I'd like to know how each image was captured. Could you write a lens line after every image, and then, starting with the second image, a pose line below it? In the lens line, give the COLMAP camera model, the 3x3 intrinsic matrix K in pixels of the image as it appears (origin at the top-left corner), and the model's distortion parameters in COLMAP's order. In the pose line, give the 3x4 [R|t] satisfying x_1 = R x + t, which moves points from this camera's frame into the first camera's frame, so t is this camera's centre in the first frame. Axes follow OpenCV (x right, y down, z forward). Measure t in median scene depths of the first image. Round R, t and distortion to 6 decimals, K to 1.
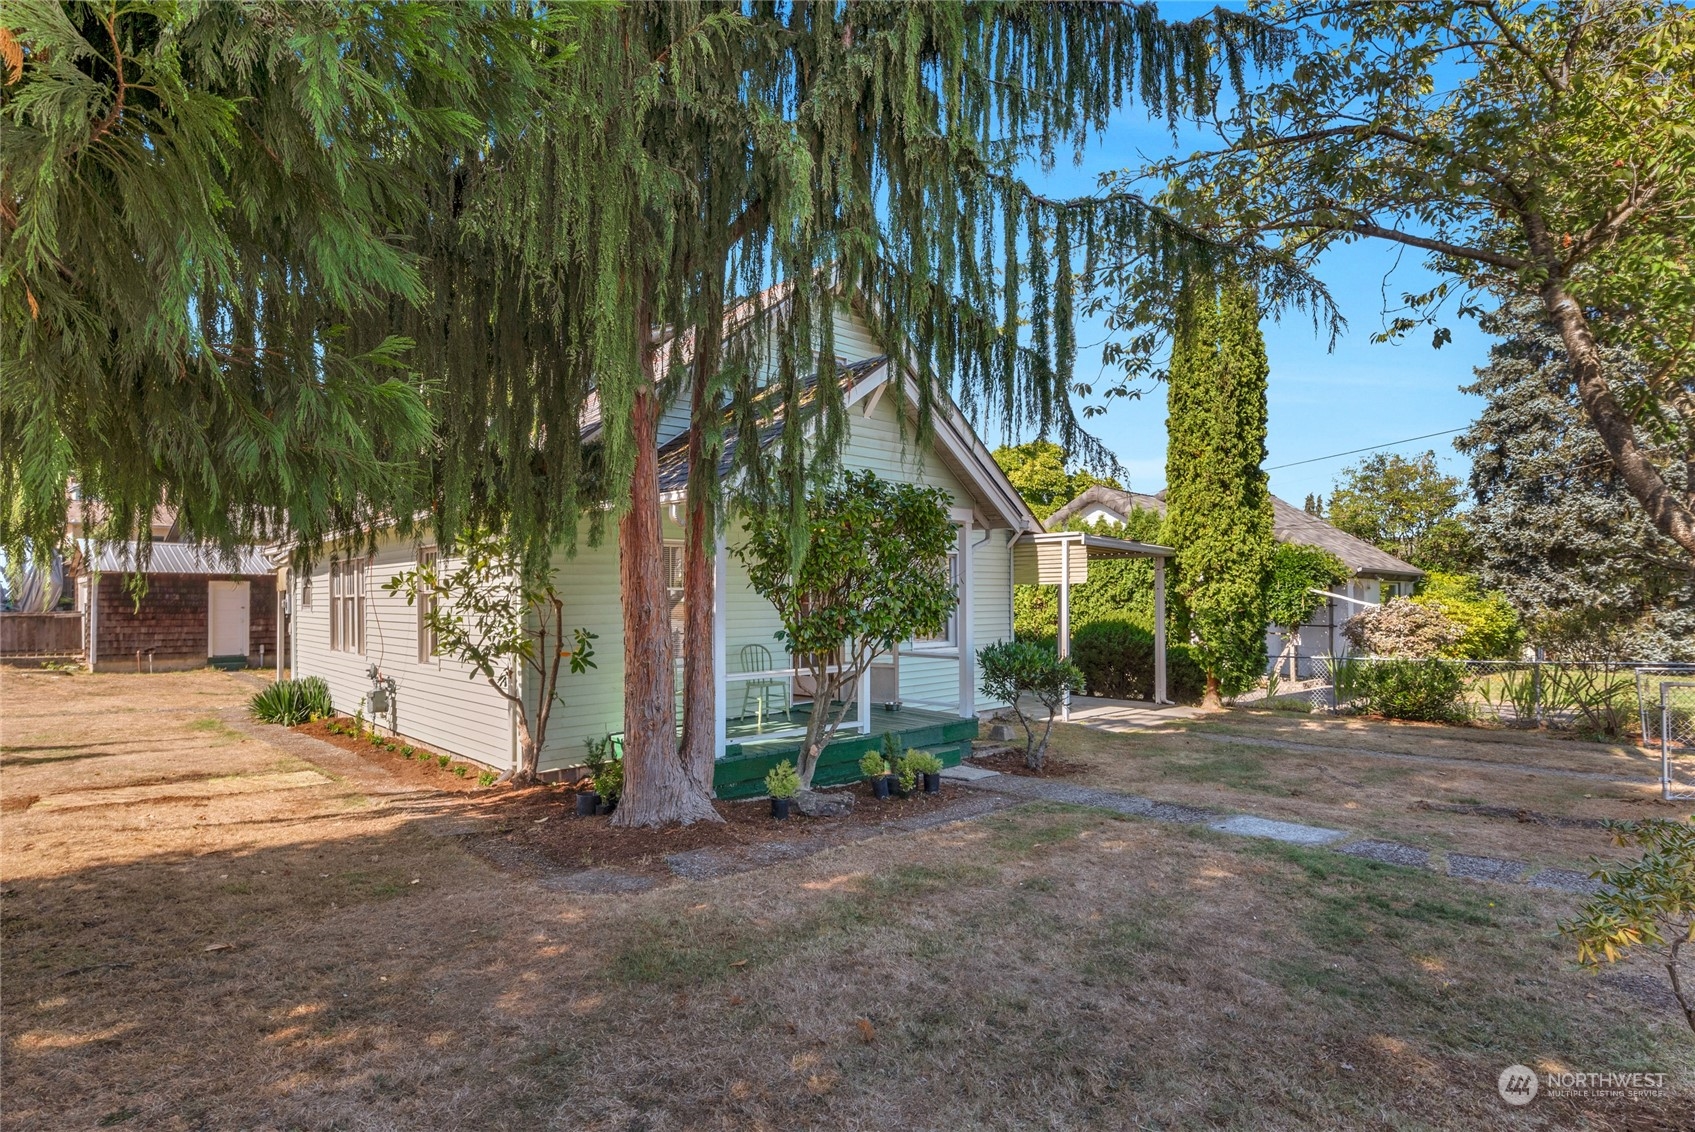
lens RADIAL K [[888.1, 0, 846.6], [0, 888.1, 573.6], [0, 0, 1]] dist [0.030884, 0.000428]
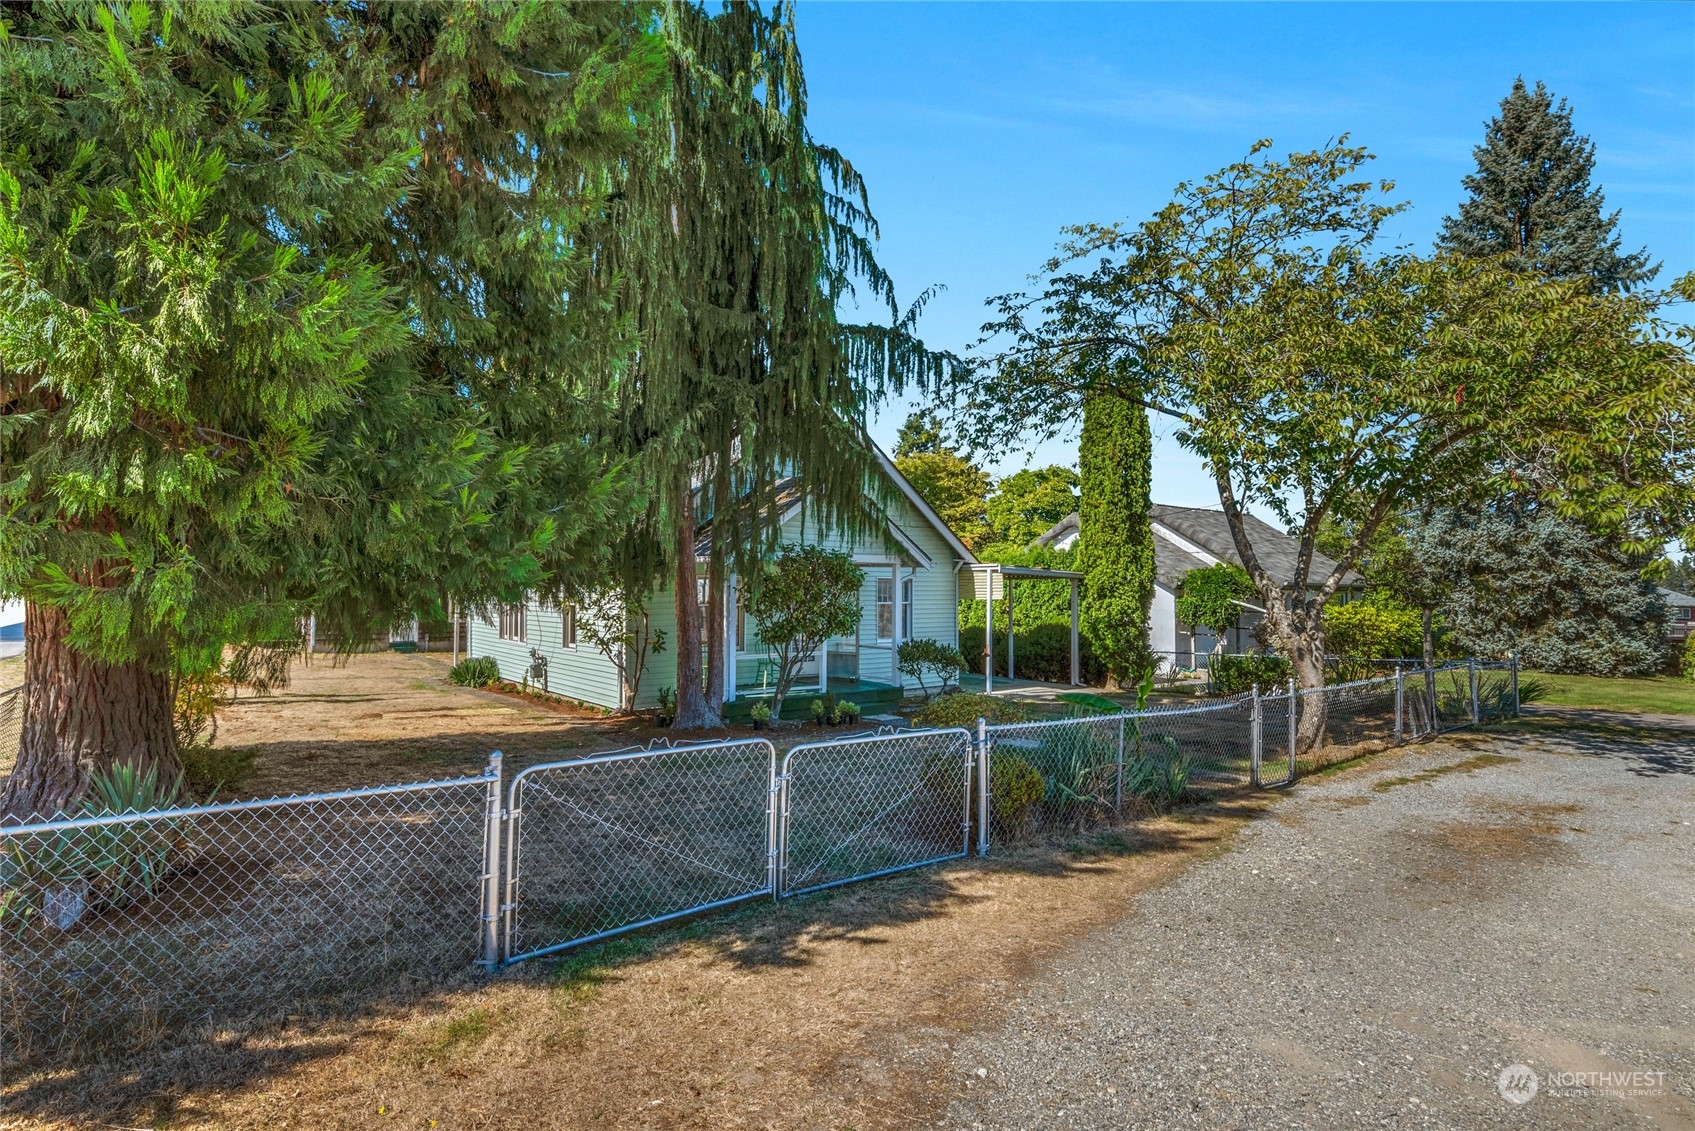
lens RADIAL K [[888.1, 0, 848.9], [0, 888.1, 568.6], [0, 0, 1]] dist [0.030884, 0.000428]
pose [[0.995905, 0.006321, -0.090183, 0.150562], [-0.006217, 0.999980, 0.001433, -0.039559], [0.090190, -0.000867, 0.995924, -0.458063]]
